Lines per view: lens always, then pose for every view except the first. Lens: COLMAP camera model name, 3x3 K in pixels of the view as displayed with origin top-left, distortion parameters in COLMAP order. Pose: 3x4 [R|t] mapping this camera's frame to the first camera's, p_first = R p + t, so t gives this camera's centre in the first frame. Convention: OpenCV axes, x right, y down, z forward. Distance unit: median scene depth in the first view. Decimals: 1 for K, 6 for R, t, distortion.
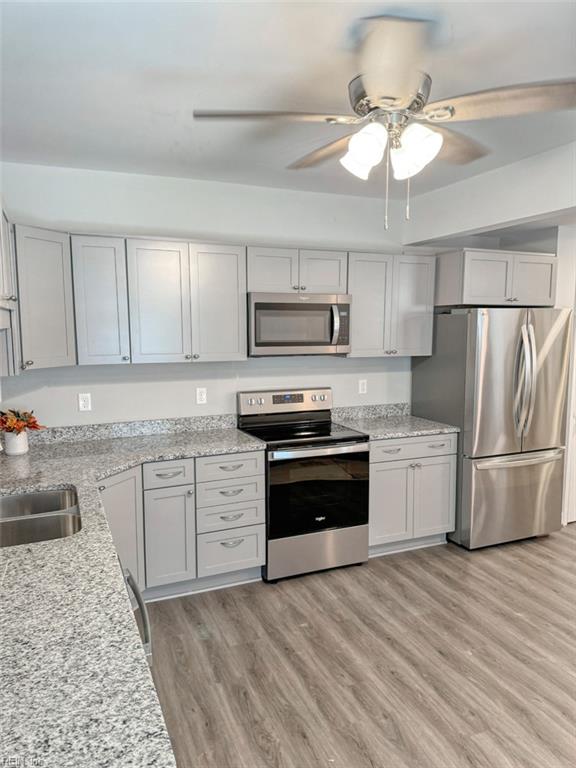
lens RADIAL K [[548.7, 0, 288.0], [0, 548.7, 384.0], [0, 0, 1]] dist [0.059091, -0.082472]
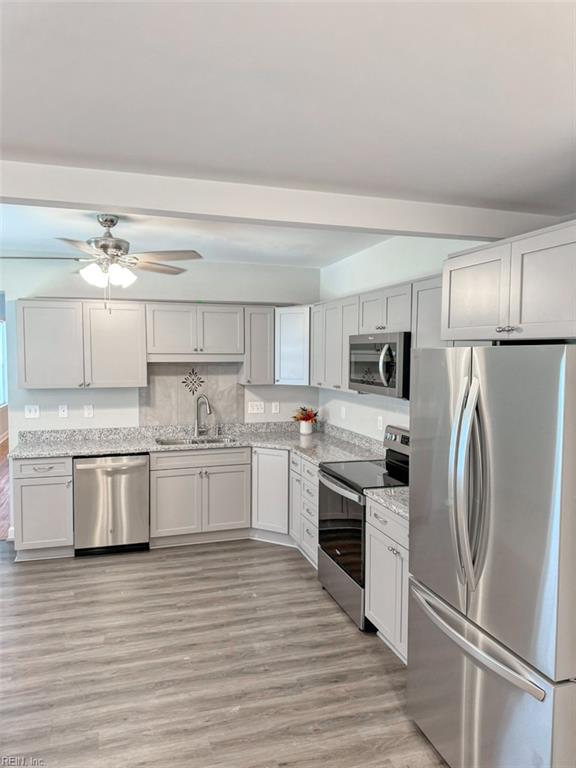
lens RADIAL K [[542.2, 0, 288.0], [0, 542.2, 384.0], [0, 0, 1]] dist [-0.038858, -0.002382]
pose [[-0.100395, 0.061141, -0.993067, 1.301748], [-0.113091, 0.990940, 0.072443, -0.159677], [0.988500, 0.119580, -0.092571, 1.194379]]
